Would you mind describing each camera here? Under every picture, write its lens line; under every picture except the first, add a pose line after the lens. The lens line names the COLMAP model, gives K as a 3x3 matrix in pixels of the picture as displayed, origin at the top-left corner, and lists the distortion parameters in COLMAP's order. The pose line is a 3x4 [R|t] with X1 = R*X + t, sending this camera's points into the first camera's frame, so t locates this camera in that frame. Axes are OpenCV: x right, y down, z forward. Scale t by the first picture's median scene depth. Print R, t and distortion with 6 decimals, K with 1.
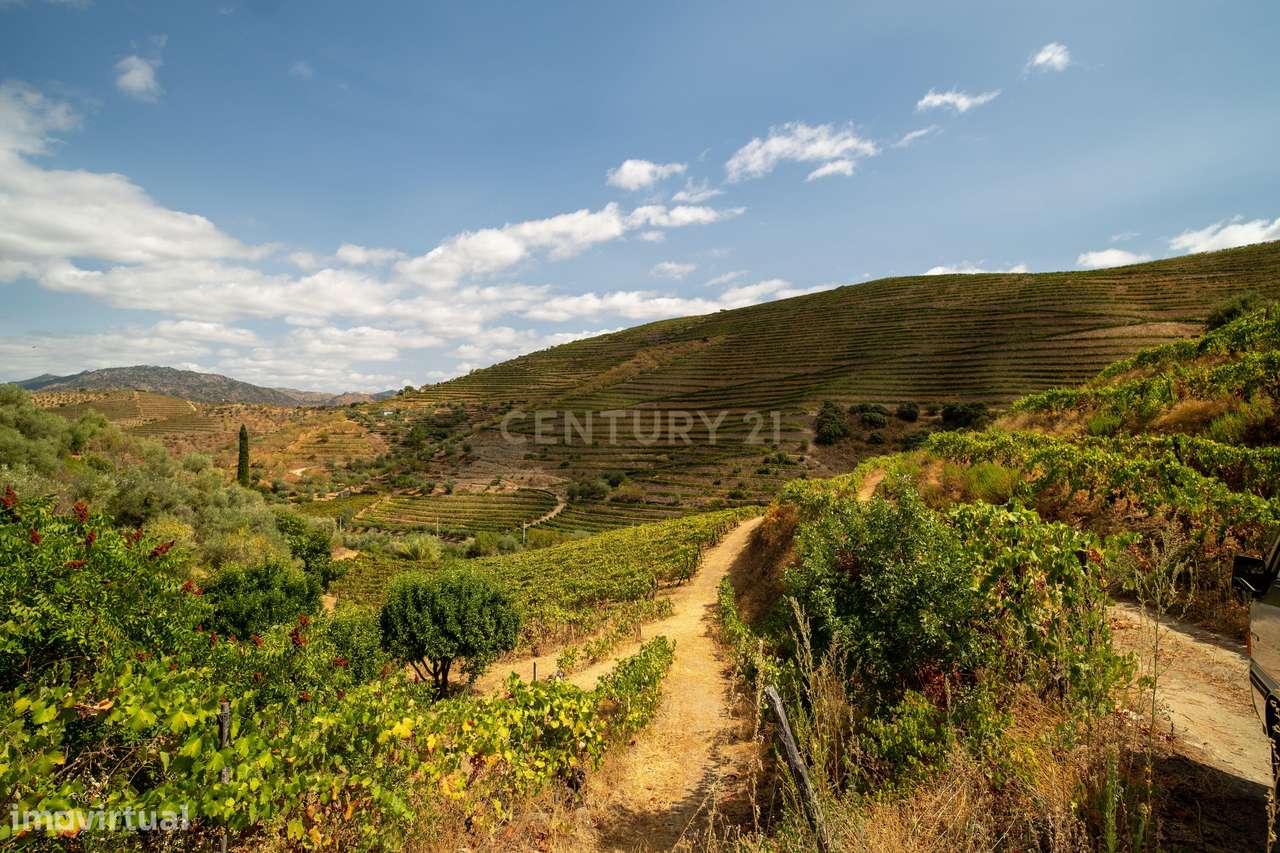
lens RADIAL K [[741.1, 0, 639.5], [0, 741.1, 414.6], [0, 0, 1]] dist [-0.034283, 0.026069]
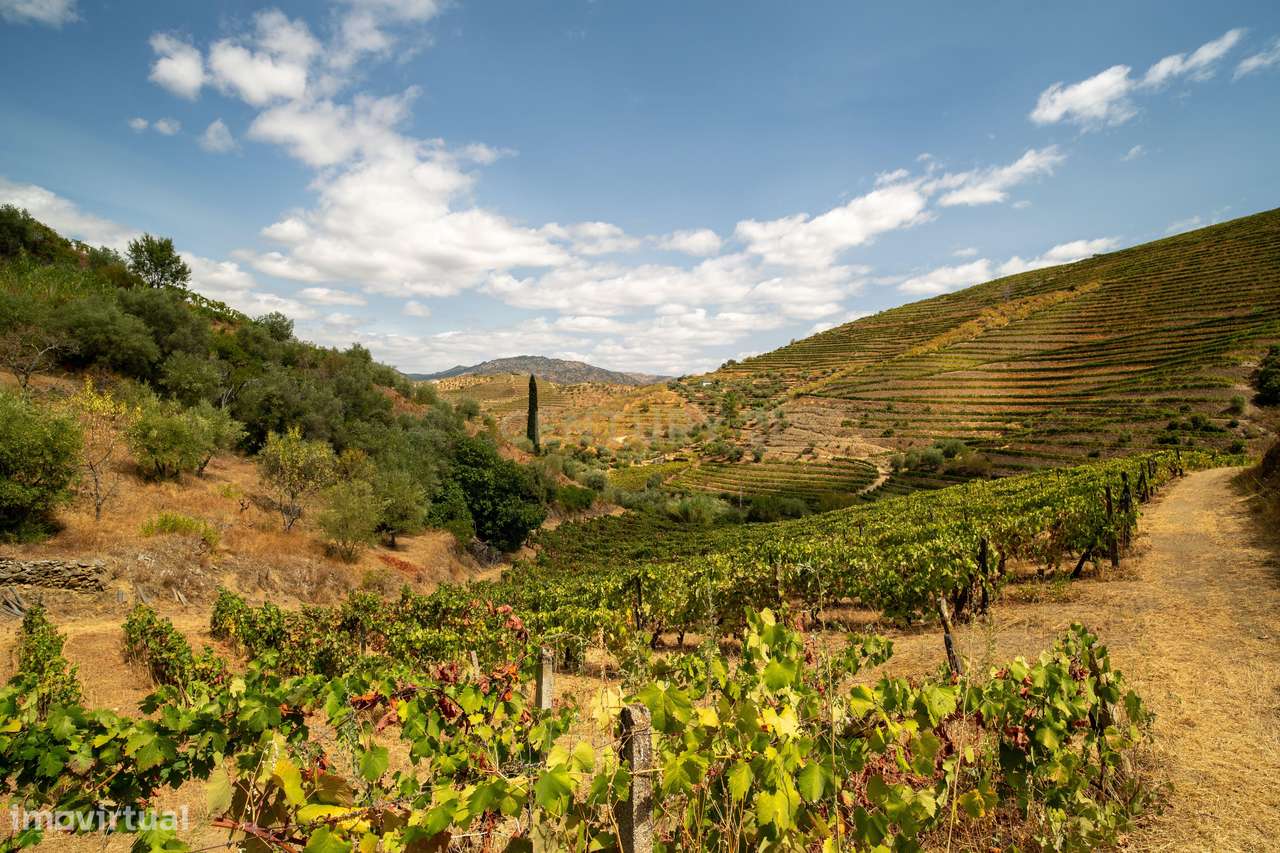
lens RADIAL K [[741.1, 0, 639.5], [0, 741.1, 414.6], [0, 0, 1]] dist [-0.034283, 0.026069]
pose [[0.904978, 0.003873, -0.425440, 0.002940], [0.007345, 0.999667, 0.024724, 0.027406], [0.425394, -0.025499, 0.904649, 0.114642]]
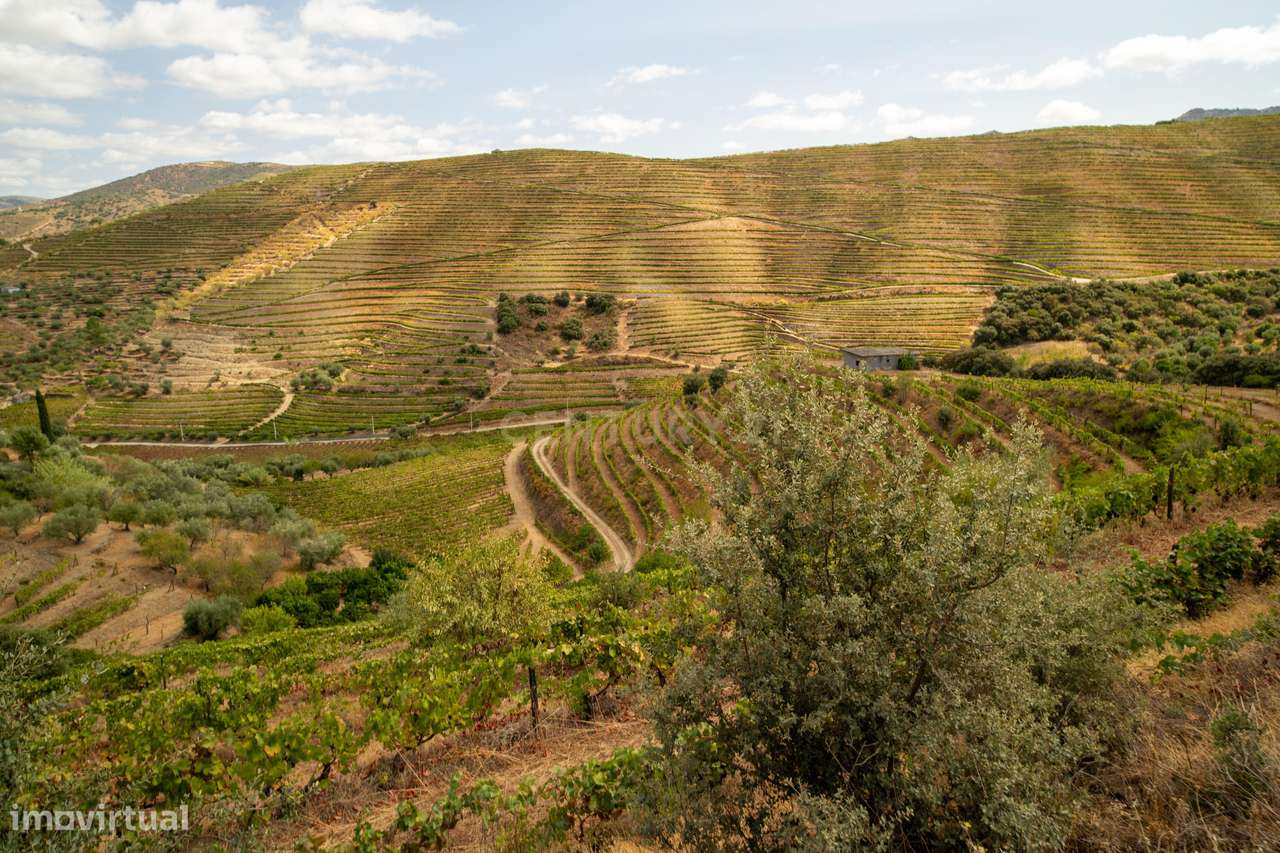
lens RADIAL K [[741.1, 0, 639.5], [0, 741.1, 414.6], [0, 0, 1]] dist [-0.034283, 0.026069]
pose [[0.894021, -0.119232, 0.431869, -0.122308], [0.005224, 0.966647, 0.256060, -0.155155], [-0.447995, -0.226667, 0.864825, -0.287630]]
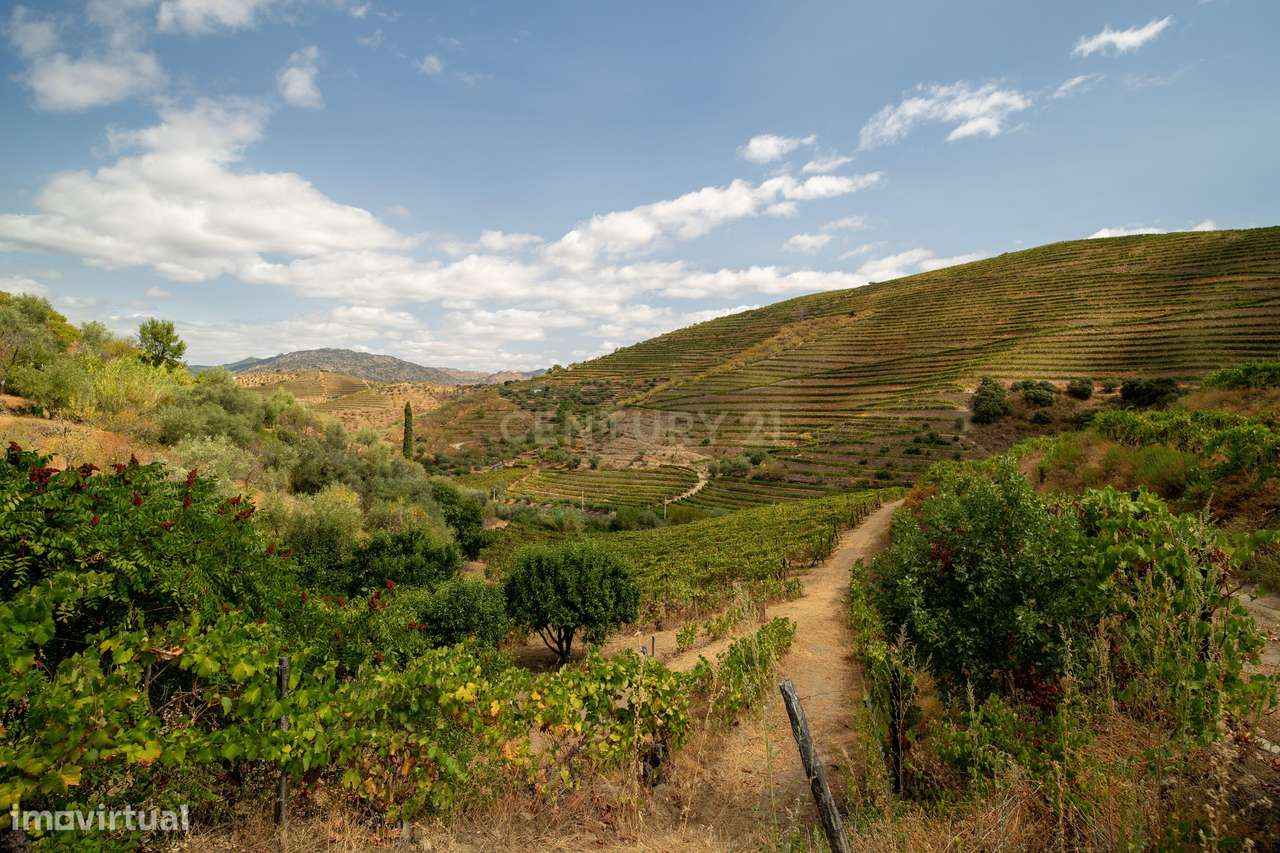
lens RADIAL K [[739.4, 0, 636.3], [0, 739.4, 407.7], [0, 0, 1]] dist [-0.032550, 0.025729]
pose [[0.980611, 0.002915, -0.195942, 0.002771], [0.001241, 0.999777, 0.021085, 0.000038], [0.195960, -0.020919, 0.980389, 0.000830]]
